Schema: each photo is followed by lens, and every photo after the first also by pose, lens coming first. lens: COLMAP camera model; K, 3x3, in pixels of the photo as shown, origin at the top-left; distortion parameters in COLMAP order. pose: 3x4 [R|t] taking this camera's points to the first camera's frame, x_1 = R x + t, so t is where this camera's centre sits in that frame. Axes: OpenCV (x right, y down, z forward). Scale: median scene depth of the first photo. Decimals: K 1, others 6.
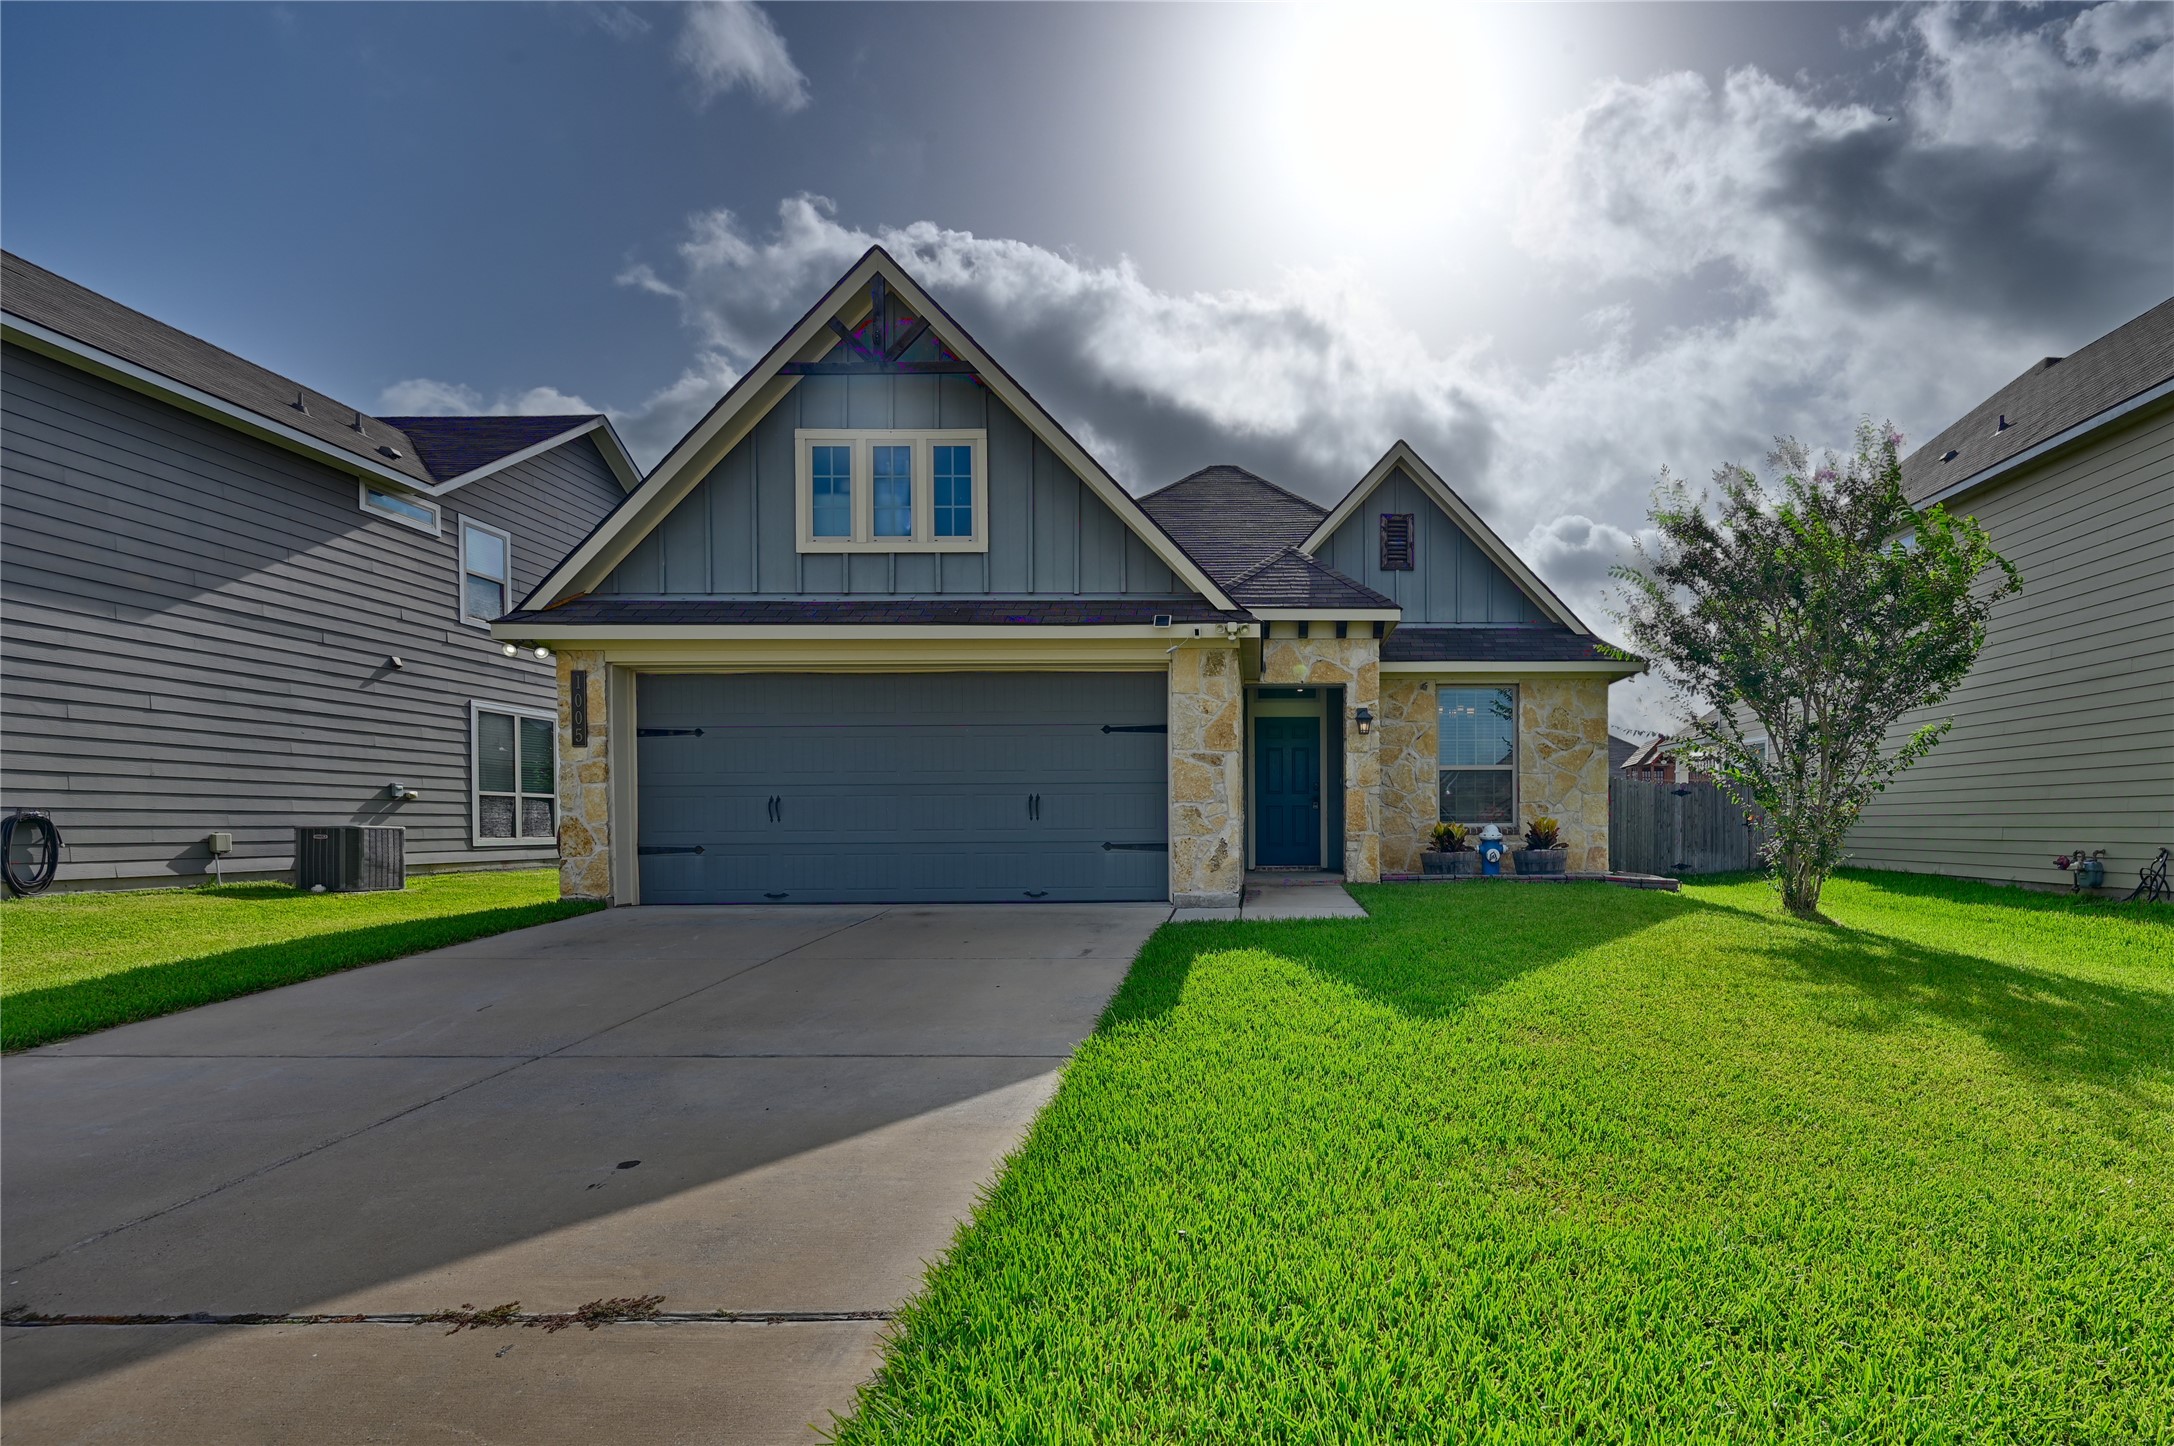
lens RADIAL K [[1004.3, 0, 1250.5], [0, 1004.3, 835.7], [0, 0, 1]] dist [0.001959, 0.000155]
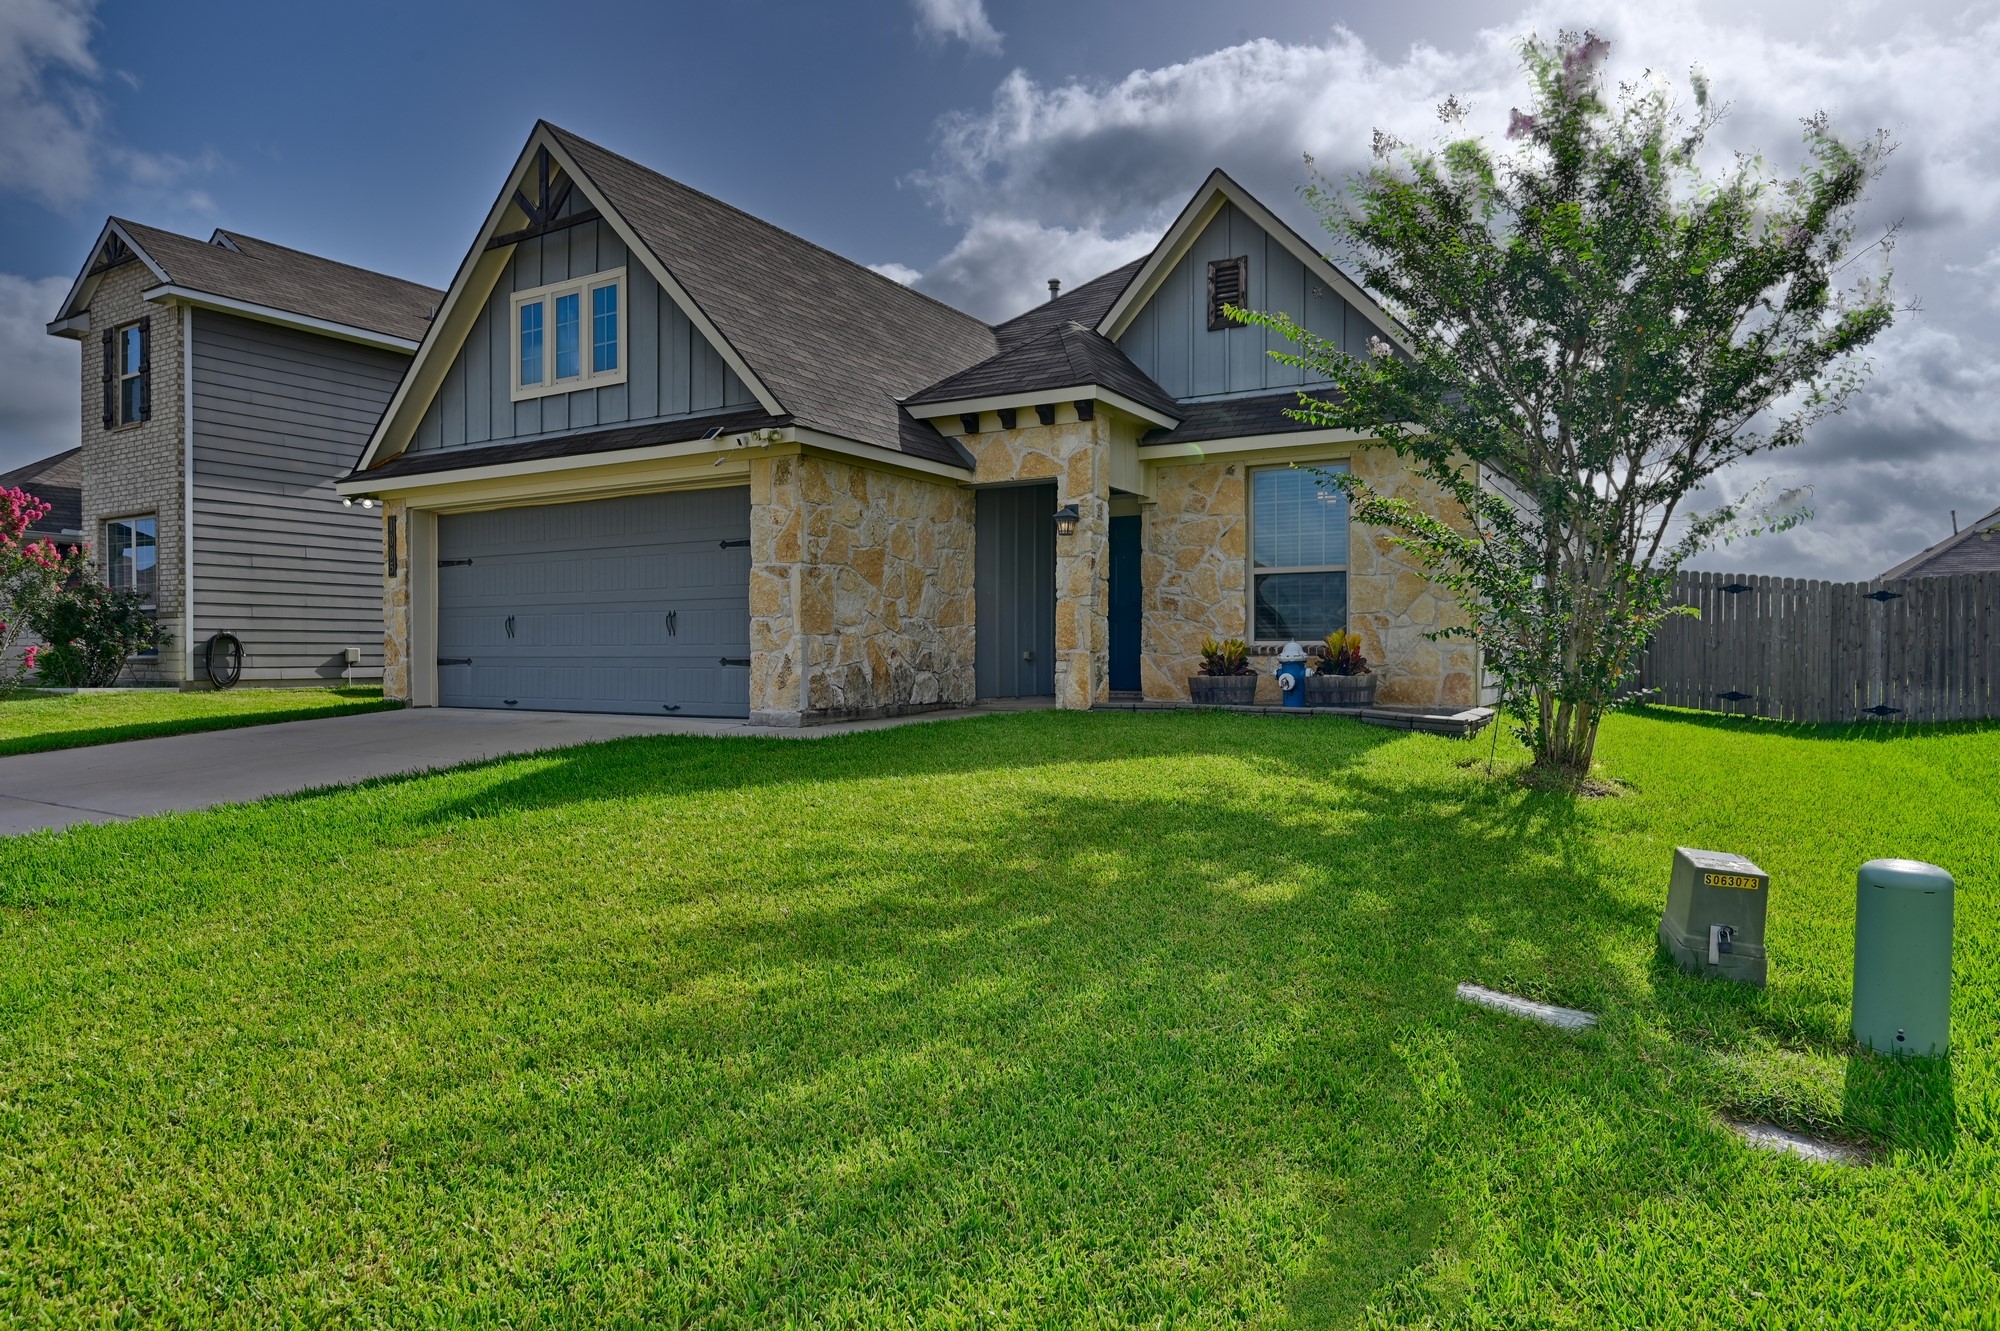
lens RADIAL K [[1167.5, 0, 996.3], [0, 1167.5, 660.9], [0, 0, 1]] dist [-0.008955, -0.000348]
pose [[0.858692, 0.009107, -0.512412, 0.679812], [-0.009031, 0.999956, 0.002639, 0.003917], [0.512413, 0.002362, 0.858736, 0.143515]]
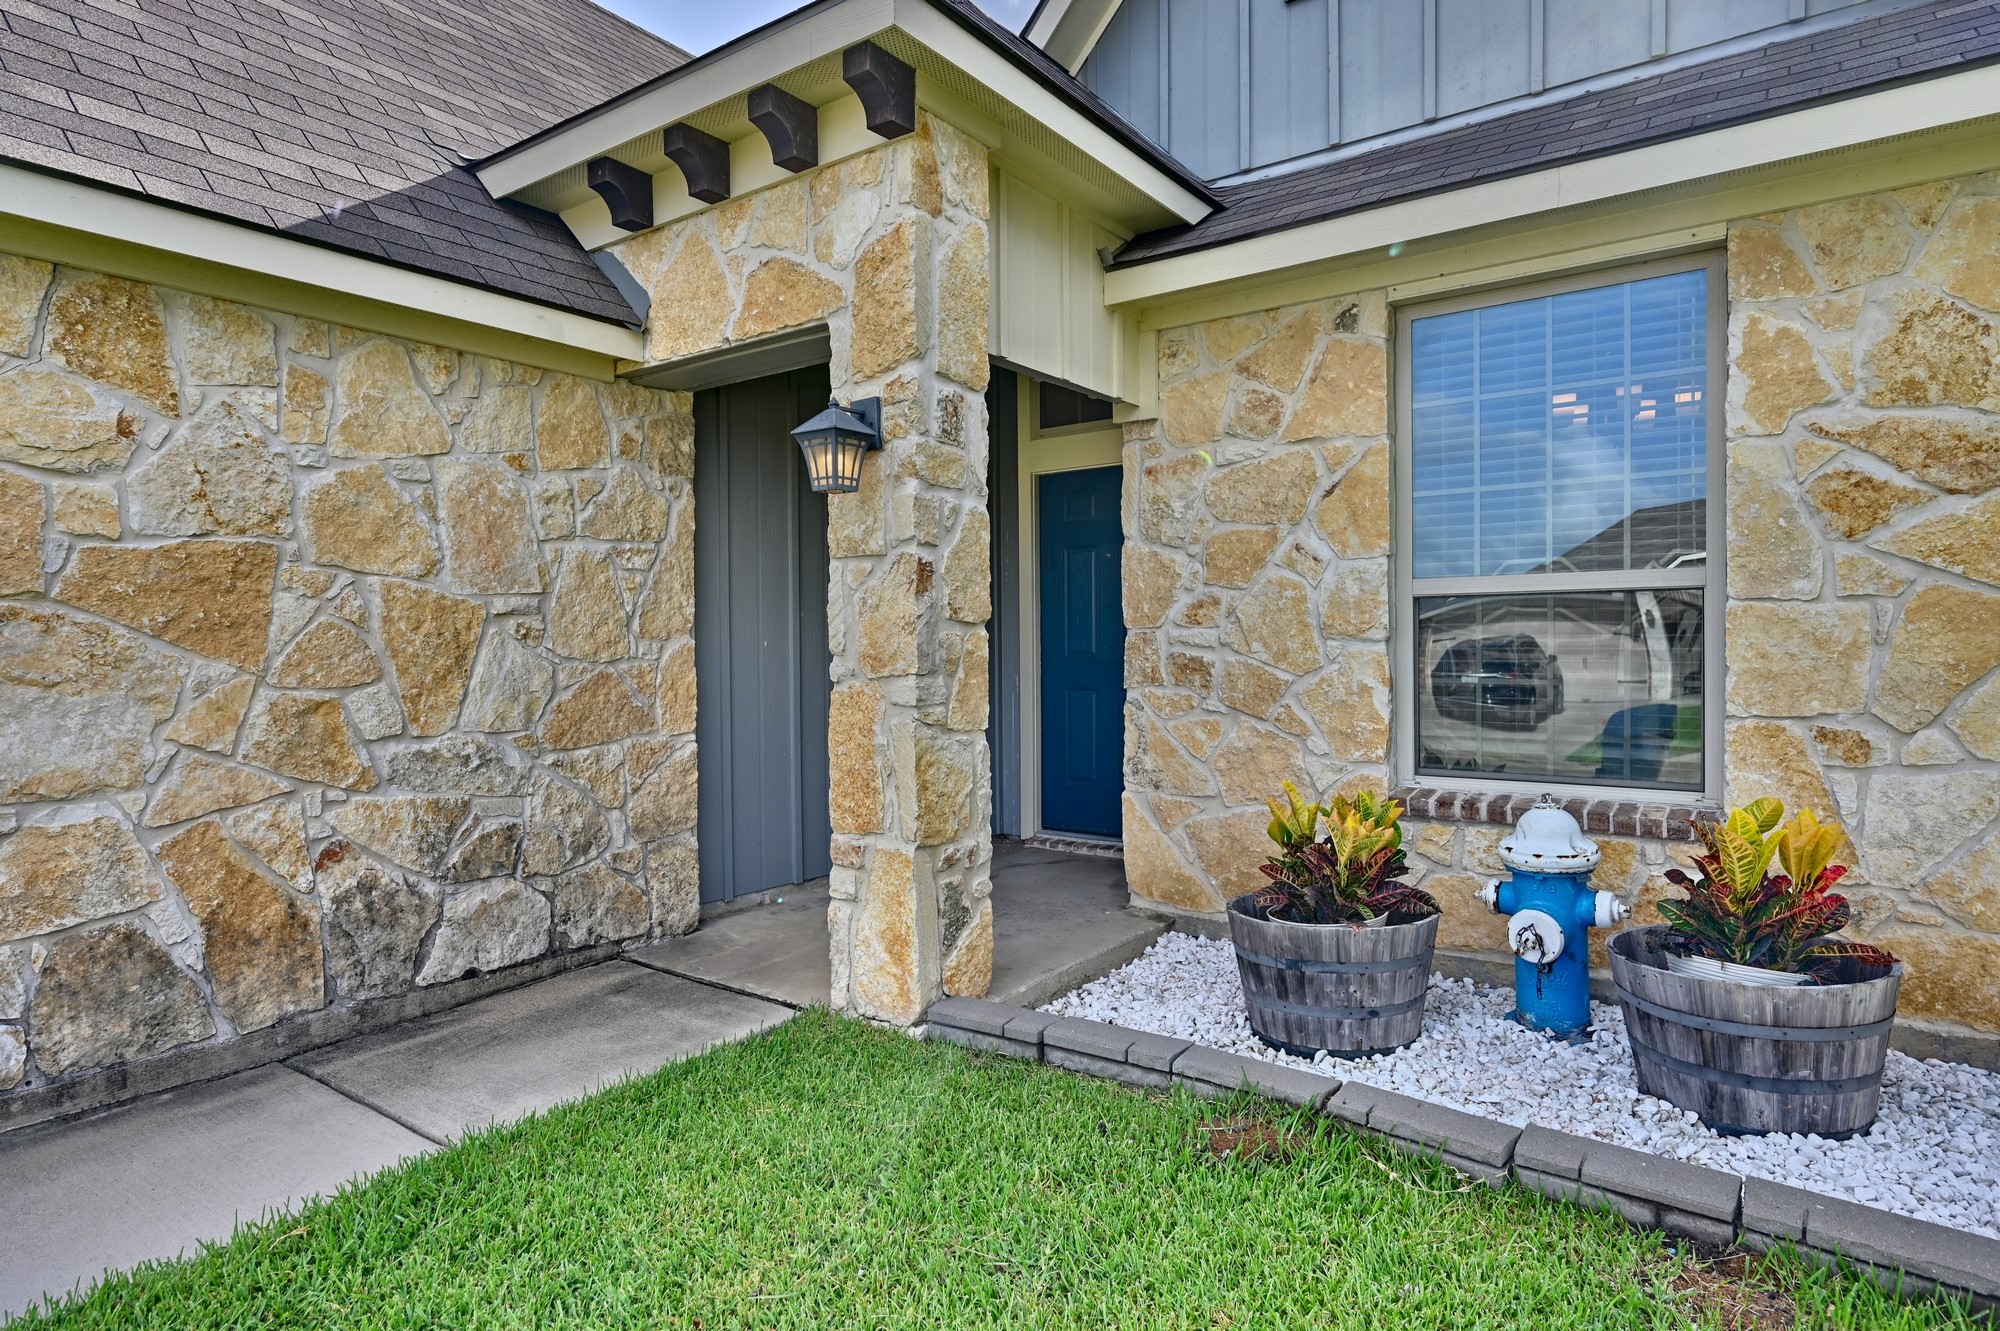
lens RADIAL K [[1095.7, 0, 1004.1], [0, 1095.7, 660.5], [0, 0, 1]] dist [0.001325, -0.000215]
pose [[0.812298, 0.007111, -0.583200, 0.389124], [-0.000858, 0.999939, 0.010997, -0.069321], [0.583242, -0.008433, 0.812254, 0.932044]]
